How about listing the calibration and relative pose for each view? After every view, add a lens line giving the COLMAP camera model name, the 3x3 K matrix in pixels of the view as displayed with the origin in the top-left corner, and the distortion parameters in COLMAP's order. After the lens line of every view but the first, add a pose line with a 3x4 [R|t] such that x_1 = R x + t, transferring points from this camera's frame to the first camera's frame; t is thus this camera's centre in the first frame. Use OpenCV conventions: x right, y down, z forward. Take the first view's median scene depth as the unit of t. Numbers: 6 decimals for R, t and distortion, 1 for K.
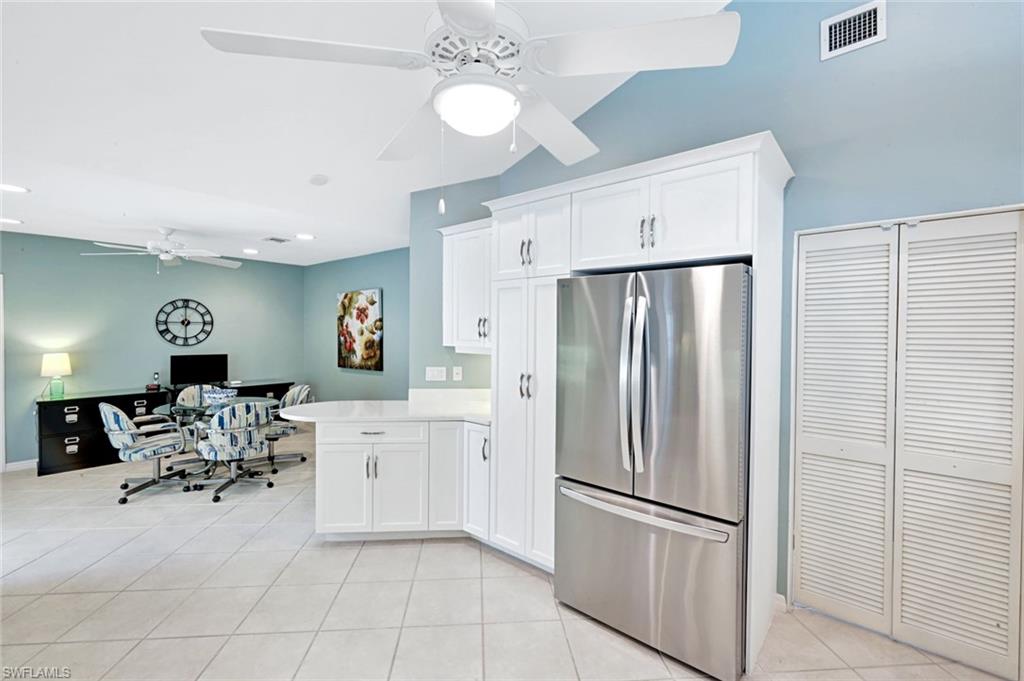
lens RADIAL K [[423.7, 0, 517.7], [0, 423.7, 341.3], [0, 0, 1]] dist [0.001445, 0.001223]
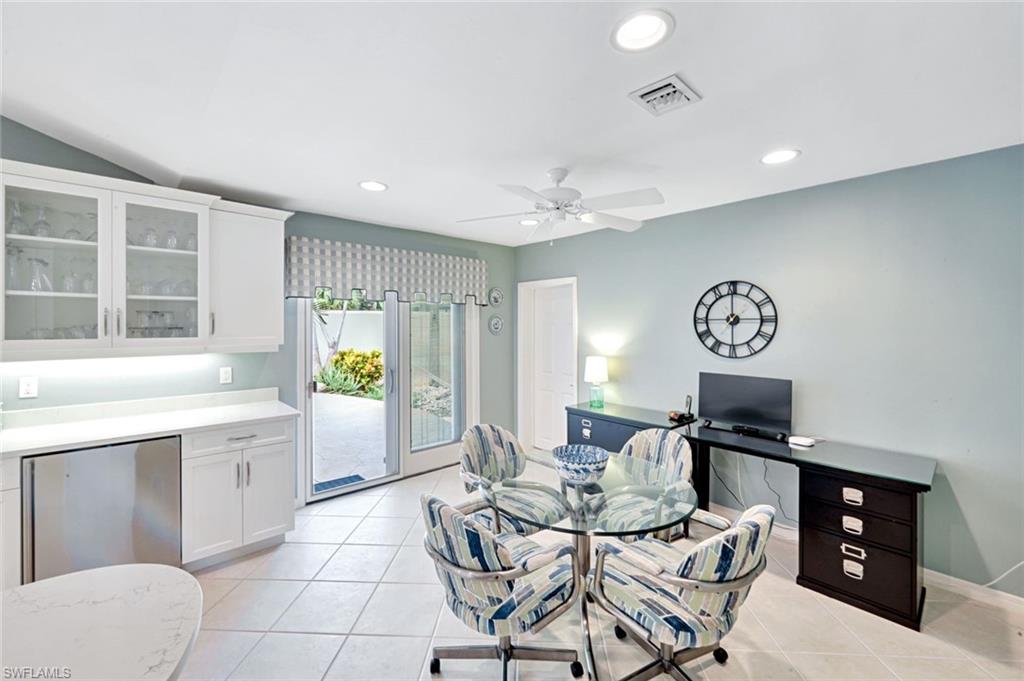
lens RADIAL K [[423.7, 0, 519.4], [0, 423.7, 324.6], [0, 0, 1]] dist [0.001445, 0.001223]
pose [[-0.145451, -0.016138, -0.989234, -0.147587], [-0.033208, 0.999383, -0.011421, -0.020744], [0.988808, 0.031189, -0.145897, 0.809954]]
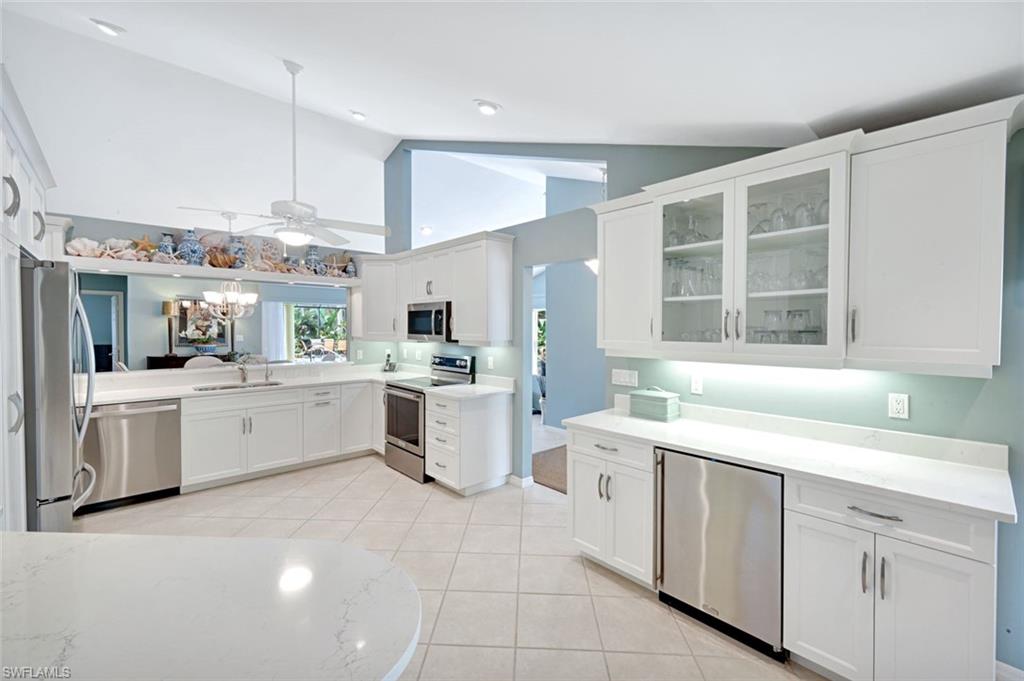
lens RADIAL K [[423.7, 0, 504.7], [0, 423.7, 336.9], [0, 0, 1]] dist [0.001445, 0.001223]
pose [[-0.988263, -0.021741, 0.151205, -0.380659], [-0.014014, 0.998550, 0.051986, -0.020439], [-0.152115, 0.049256, -0.987135, 0.750480]]
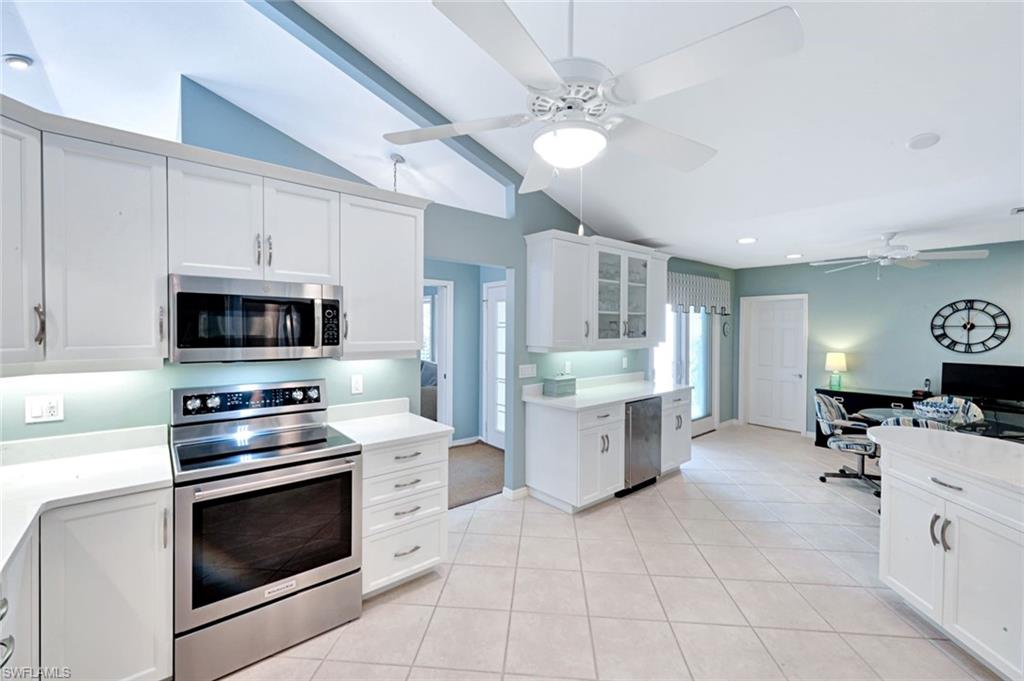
lens RADIAL K [[423.7, 0, 508.2], [0, 423.7, 334.2], [0, 0, 1]] dist [0.001445, 0.001223]
pose [[-0.191594, 0.002050, -0.981472, 0.264914], [-0.034355, 0.999371, 0.008794, -0.003422], [0.980873, 0.035404, -0.191403, 0.244379]]
